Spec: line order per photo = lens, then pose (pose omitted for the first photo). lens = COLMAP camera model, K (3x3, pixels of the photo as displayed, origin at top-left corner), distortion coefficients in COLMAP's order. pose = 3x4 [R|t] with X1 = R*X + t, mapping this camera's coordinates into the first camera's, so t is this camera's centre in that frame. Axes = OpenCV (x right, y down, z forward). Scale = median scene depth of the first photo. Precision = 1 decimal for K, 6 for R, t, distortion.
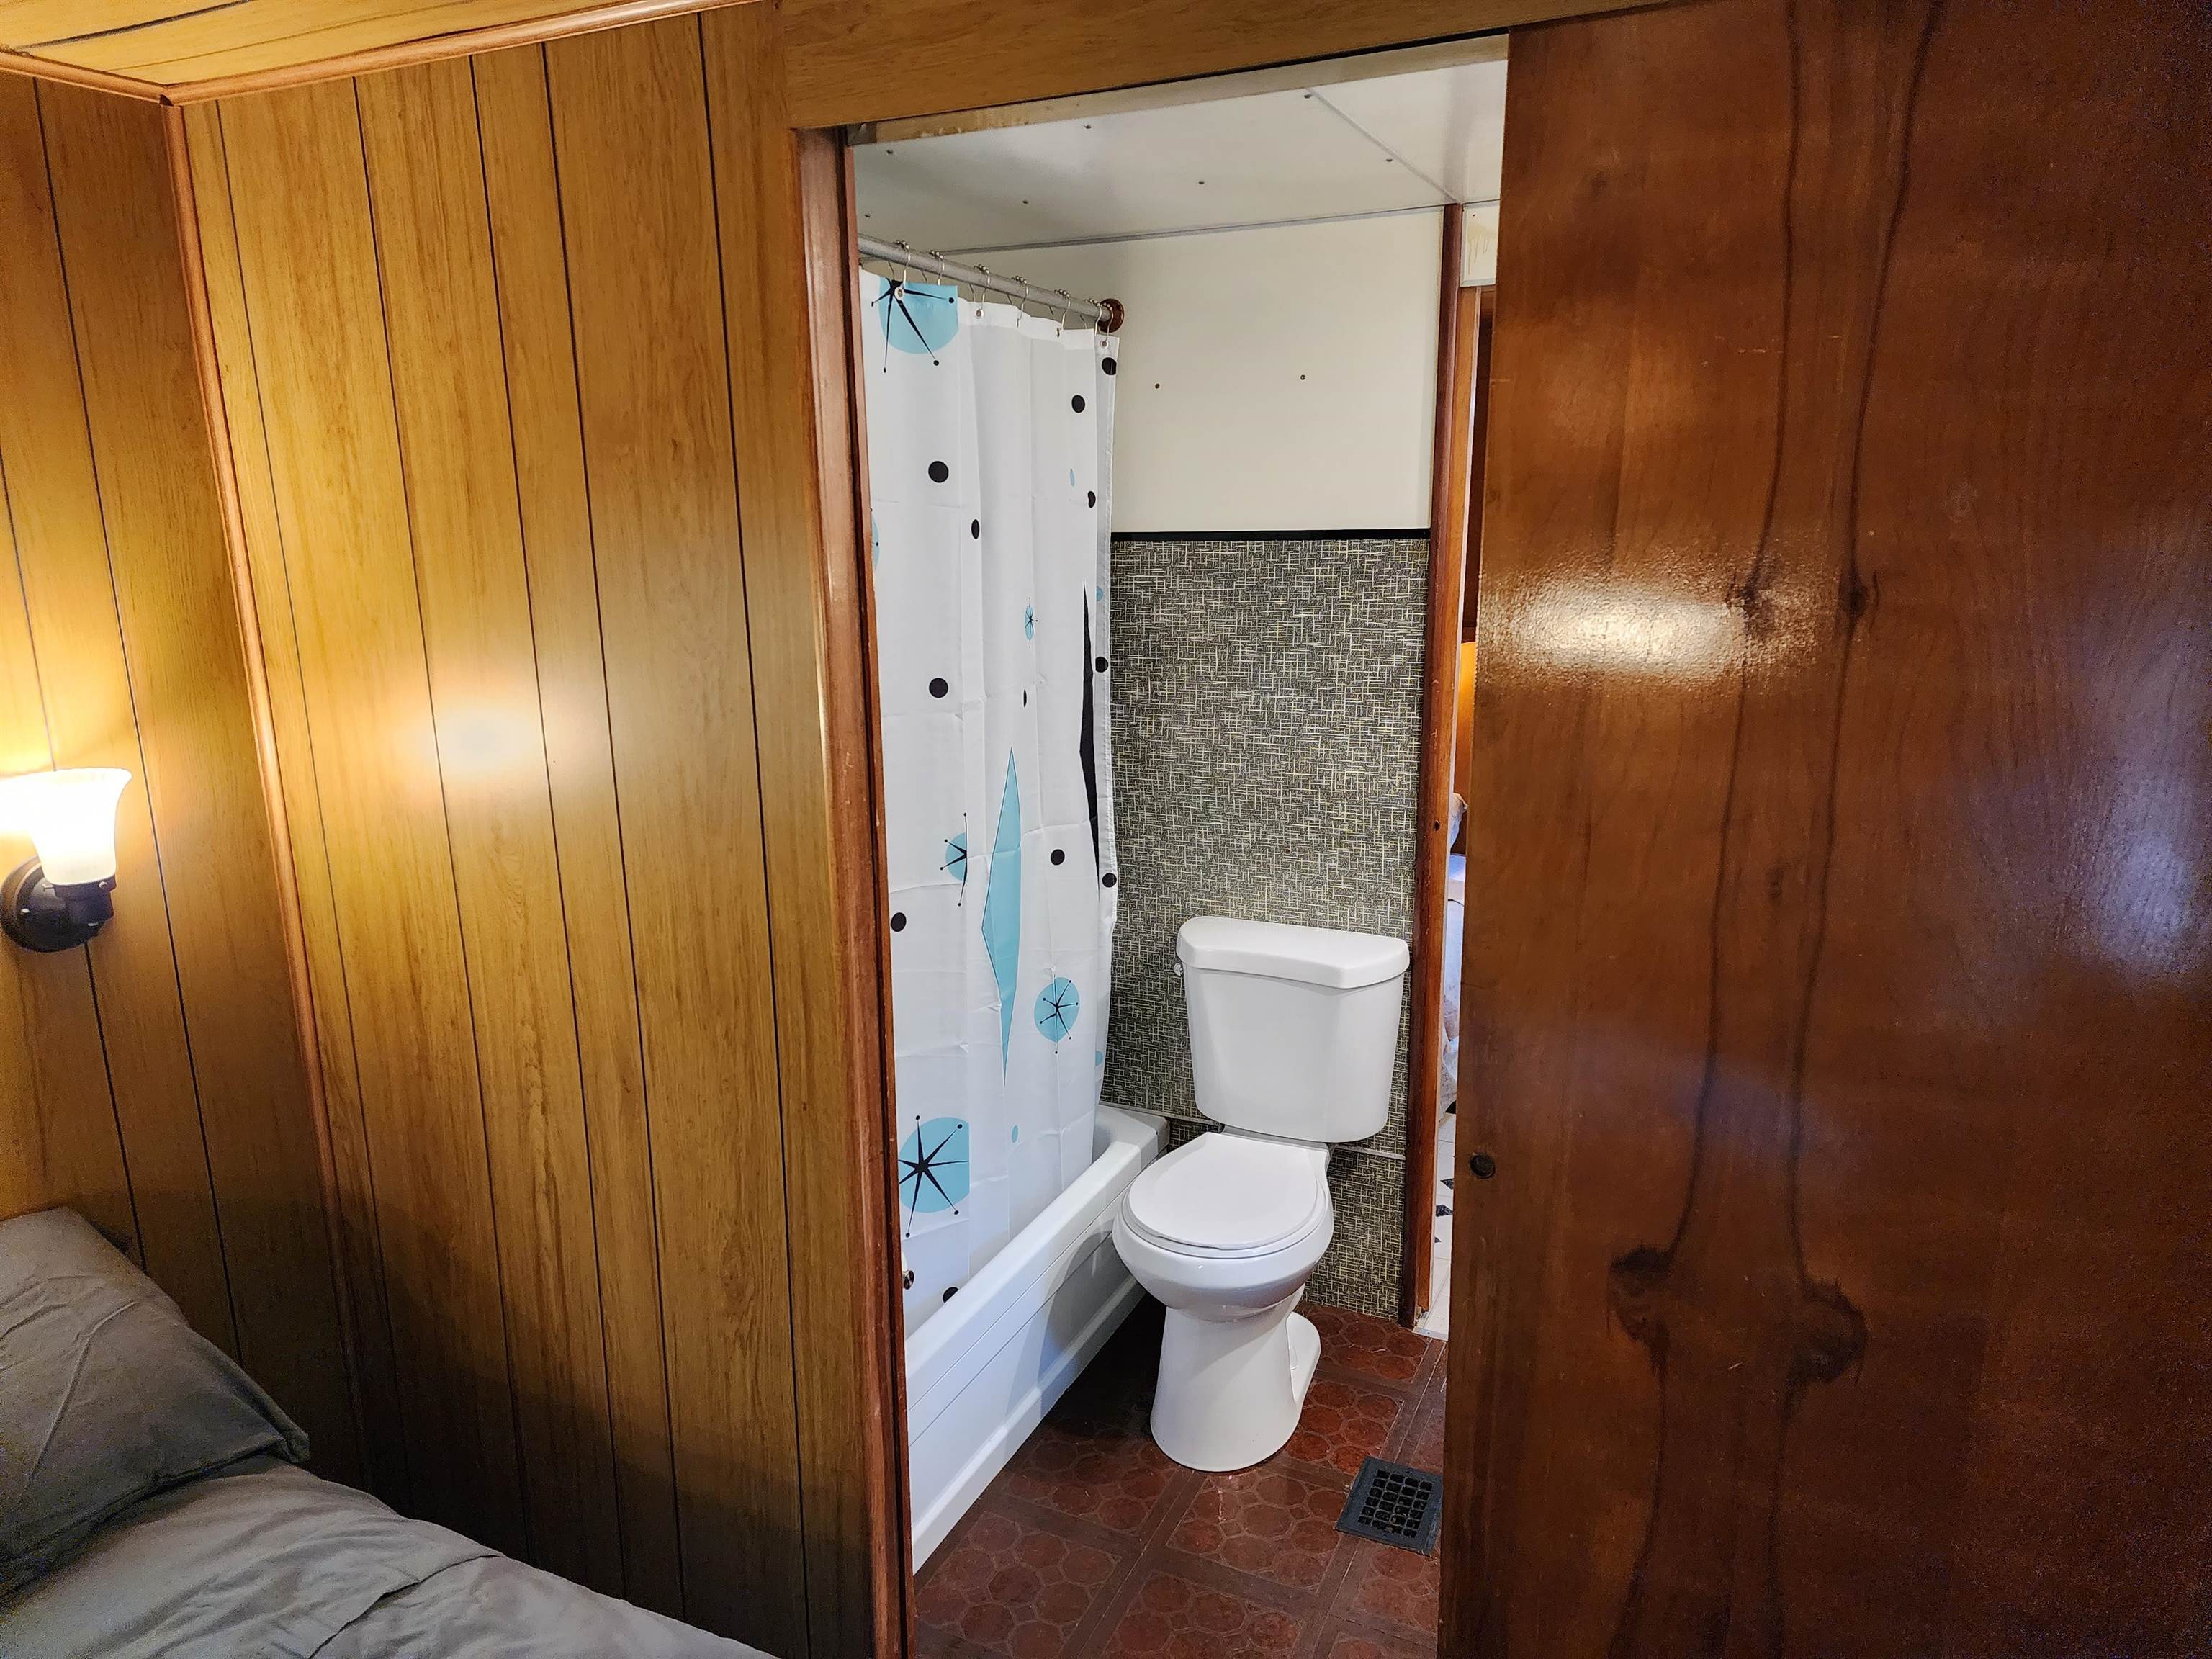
lens RADIAL K [[1485.9, 0, 1106.0], [0, 1485.9, 829.5], [0, 0, 1]] dist [0.091683, -0.077828]
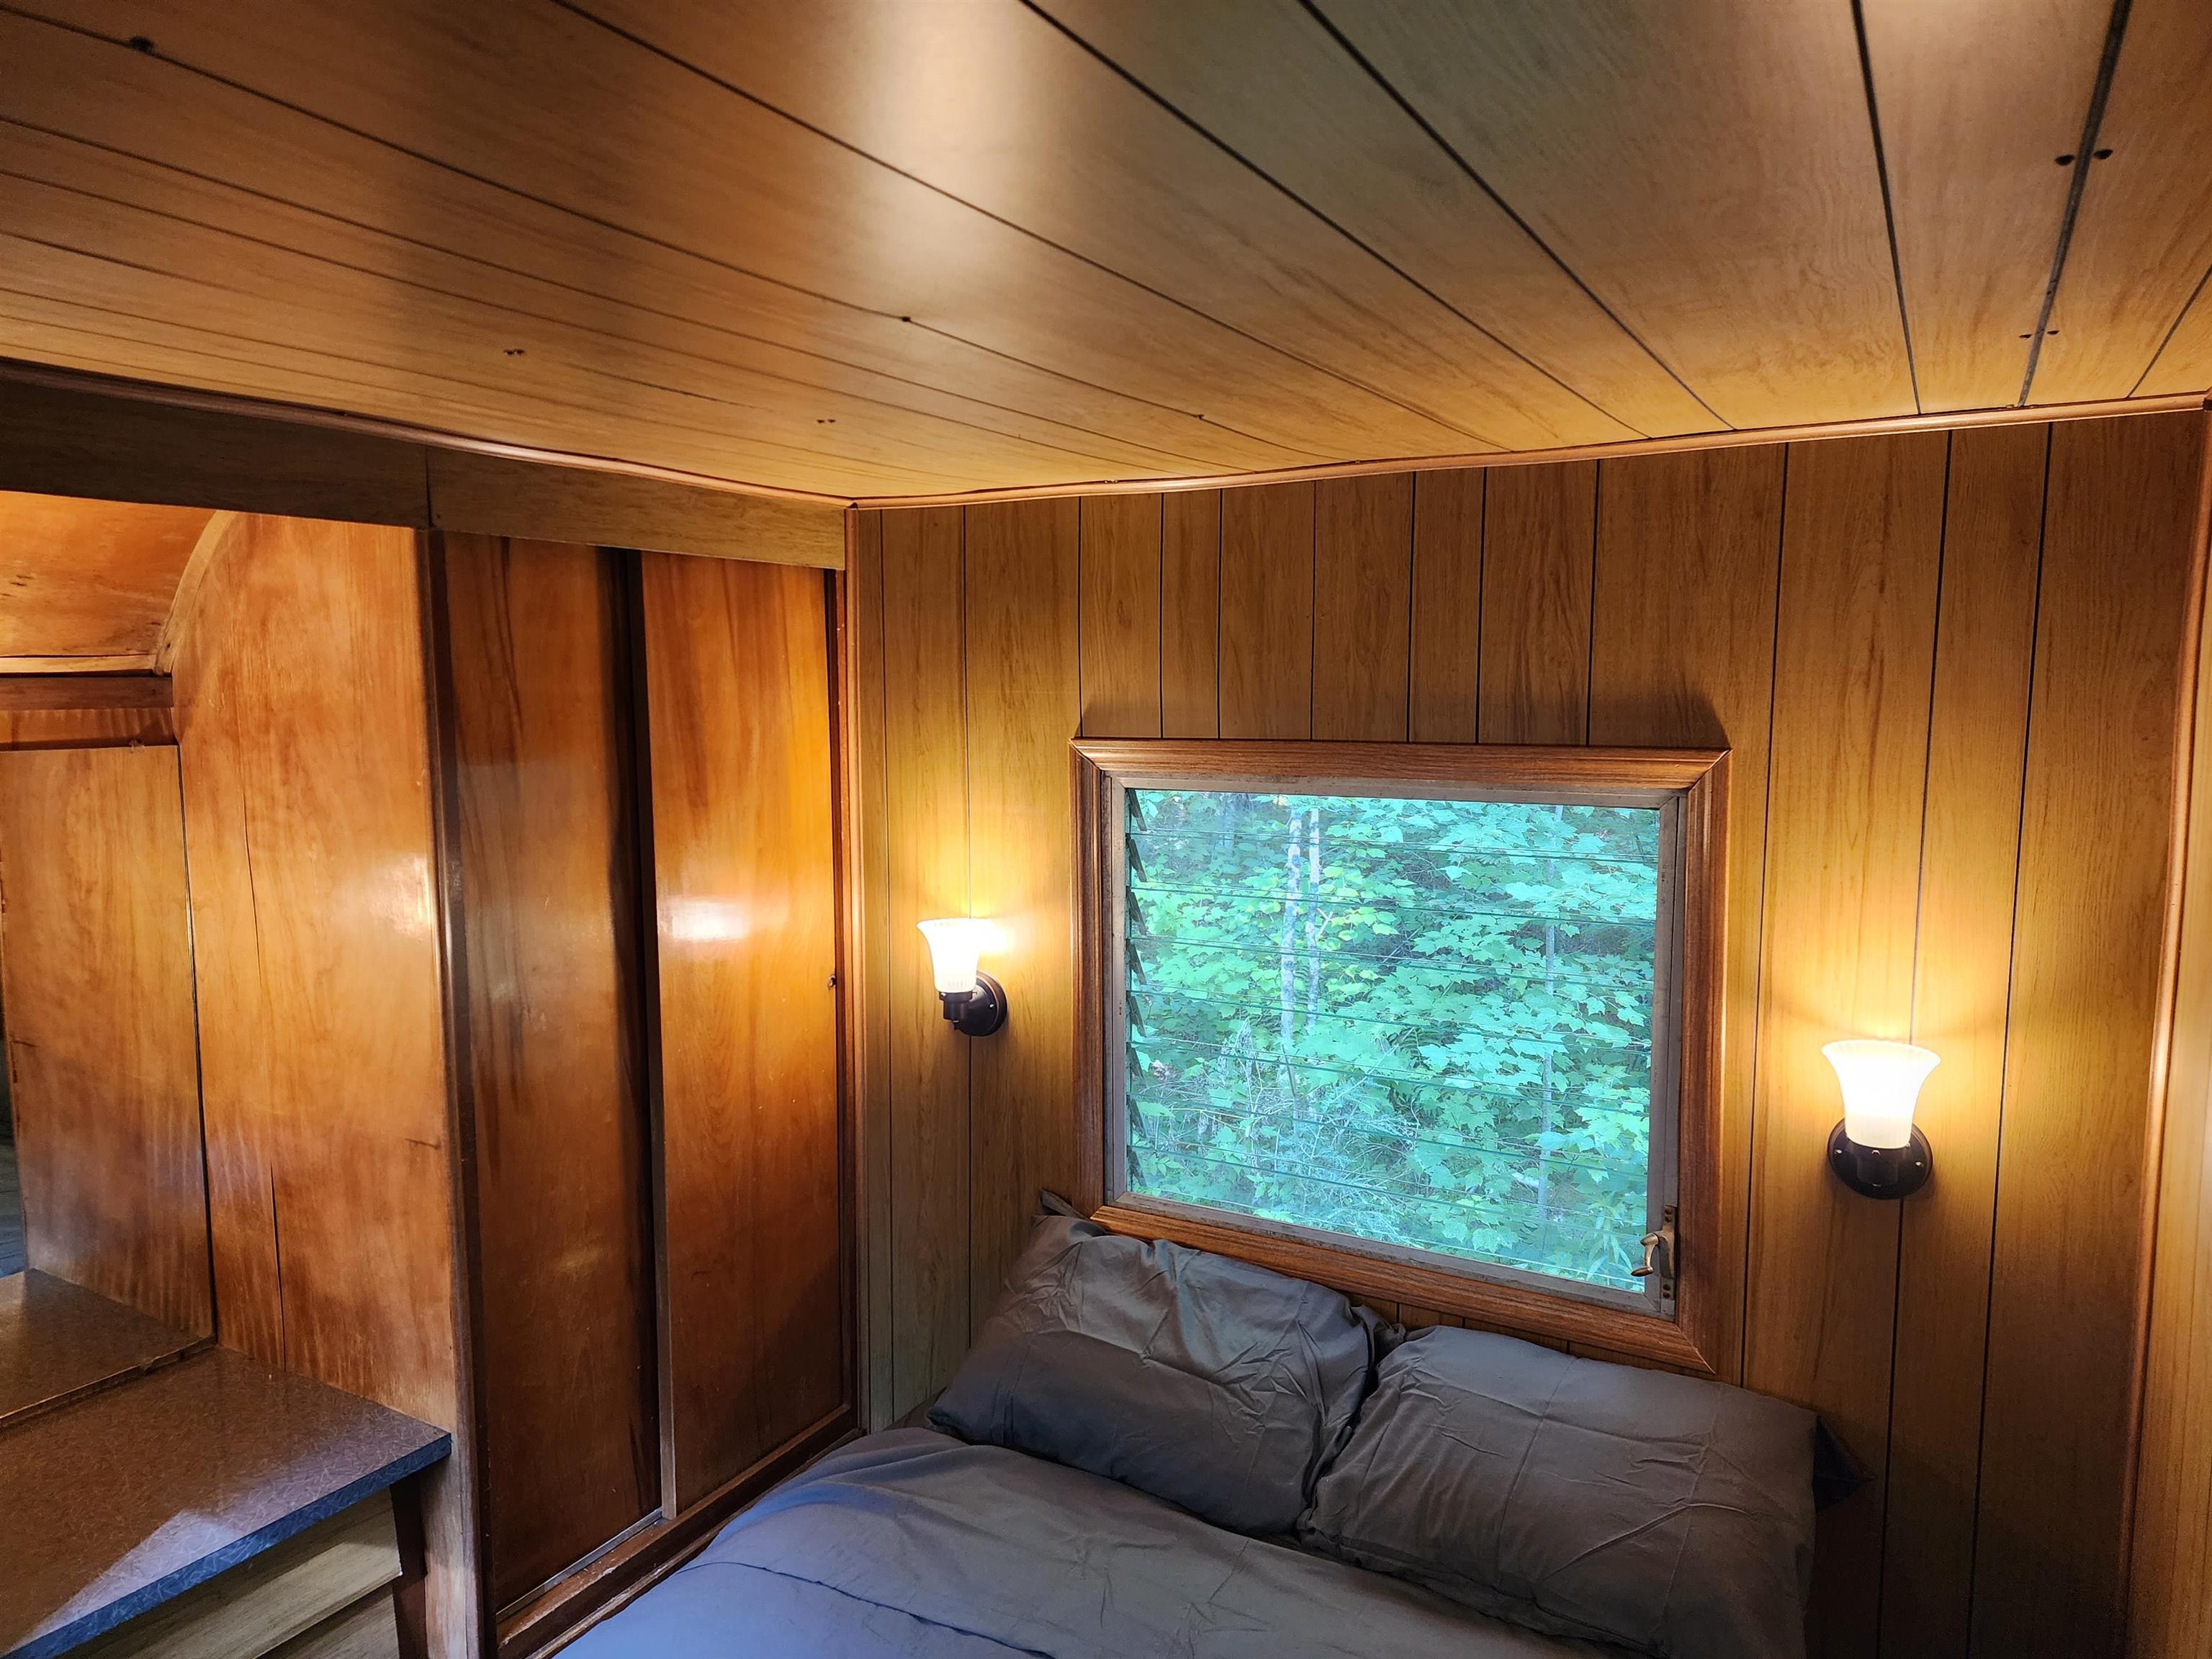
lens RADIAL K [[1485.9, 0, 1106.0], [0, 1485.9, 829.5], [0, 0, 1]] dist [0.091683, -0.077828]
pose [[-0.066342, 0.118258, -0.990764, 0.395386], [-0.212383, 0.968524, 0.129824, -0.196251], [0.974932, 0.219034, -0.039138, 0.418401]]
